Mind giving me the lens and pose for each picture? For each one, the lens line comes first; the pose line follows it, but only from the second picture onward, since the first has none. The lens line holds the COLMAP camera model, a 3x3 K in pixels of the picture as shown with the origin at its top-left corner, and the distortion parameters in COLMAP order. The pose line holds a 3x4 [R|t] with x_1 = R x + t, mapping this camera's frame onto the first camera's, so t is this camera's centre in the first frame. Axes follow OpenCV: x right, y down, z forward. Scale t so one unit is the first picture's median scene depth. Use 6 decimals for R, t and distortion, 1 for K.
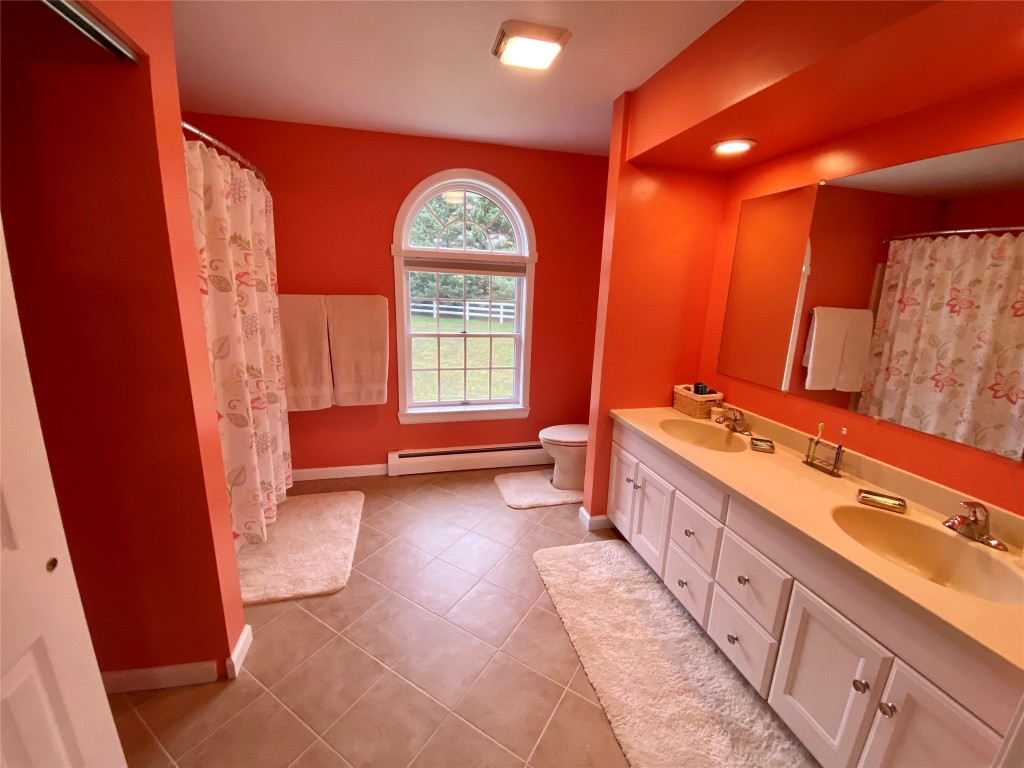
lens RADIAL K [[415.0, 0, 510.5], [0, 415.0, 381.1], [0, 0, 1]] dist [0.017070, -0.019917]
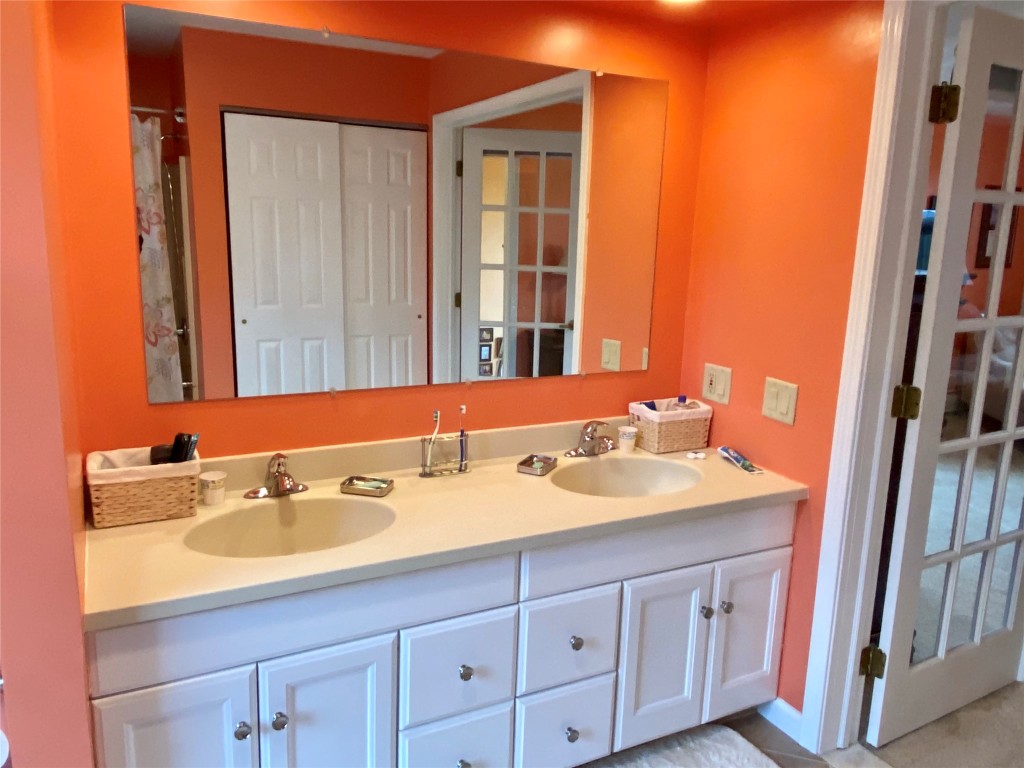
lens RADIAL K [[755.5, 0, 510.7], [0, 755.5, 381.4], [0, 0, 1]] dist [0.010010, 0.001771]
pose [[-0.224262, -0.223402, 0.948577, -0.440619], [0.186158, 0.945625, 0.266718, -0.248272], [-0.956583, 0.236400, -0.170479, 1.050816]]
